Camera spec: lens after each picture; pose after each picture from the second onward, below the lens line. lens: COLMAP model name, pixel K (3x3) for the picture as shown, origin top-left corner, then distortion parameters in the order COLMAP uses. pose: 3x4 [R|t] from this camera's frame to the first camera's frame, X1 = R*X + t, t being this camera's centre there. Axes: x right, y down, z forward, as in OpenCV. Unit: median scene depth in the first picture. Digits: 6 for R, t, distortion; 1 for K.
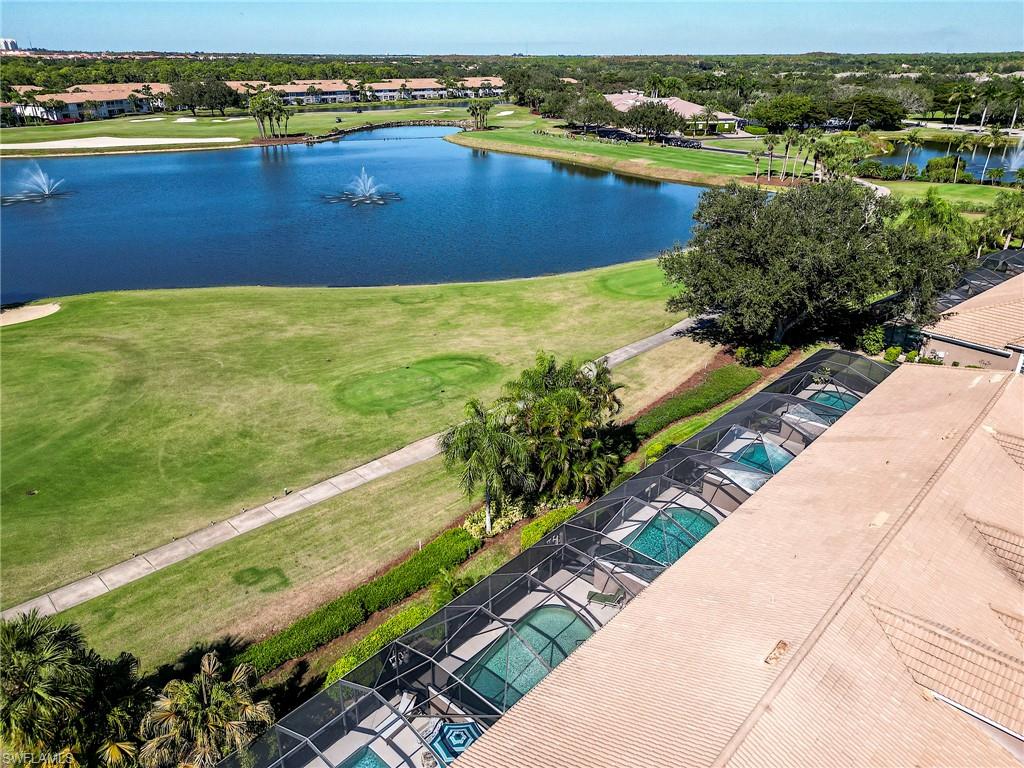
lens RADIAL K [[705.5, 0, 512.0], [0, 705.5, 384.0], [0, 0, 1]] dist [0.007304, 0.002262]
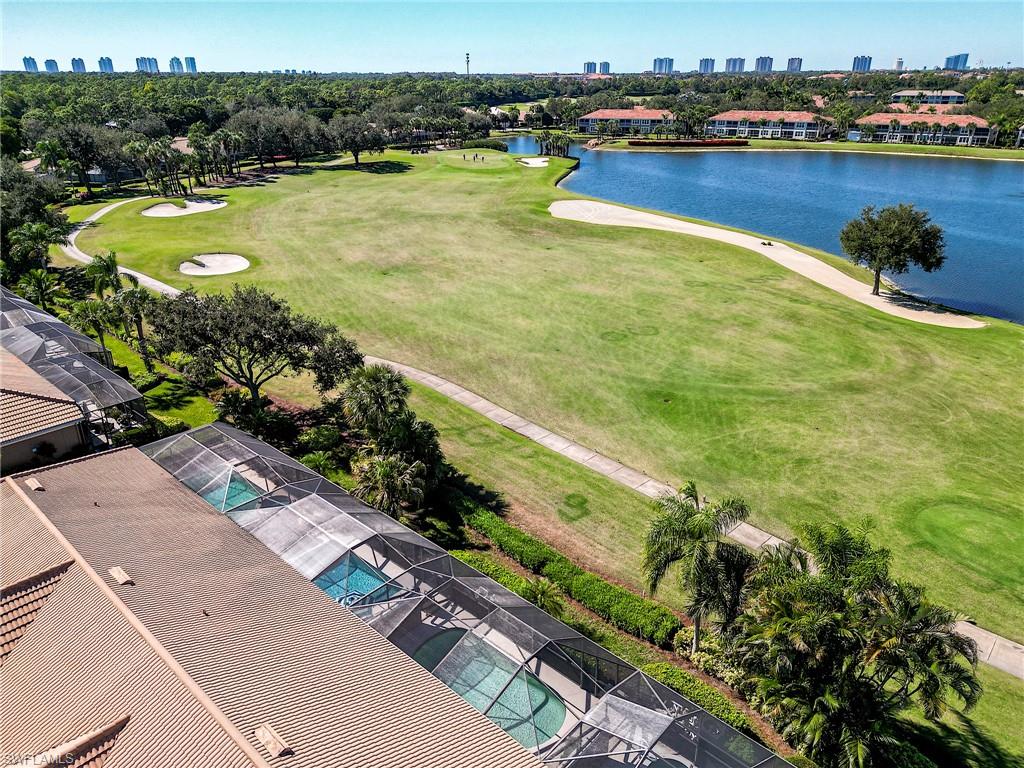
lens RADIAL K [[705.5, 0, 512.0], [0, 705.5, 384.0], [0, 0, 1]] dist [0.007304, 0.002262]
pose [[0.003663, 0.394636, -0.918830, 0.421586], [-0.409458, 0.838872, 0.358662, -0.182595], [0.912322, 0.374909, 0.164660, 0.390496]]
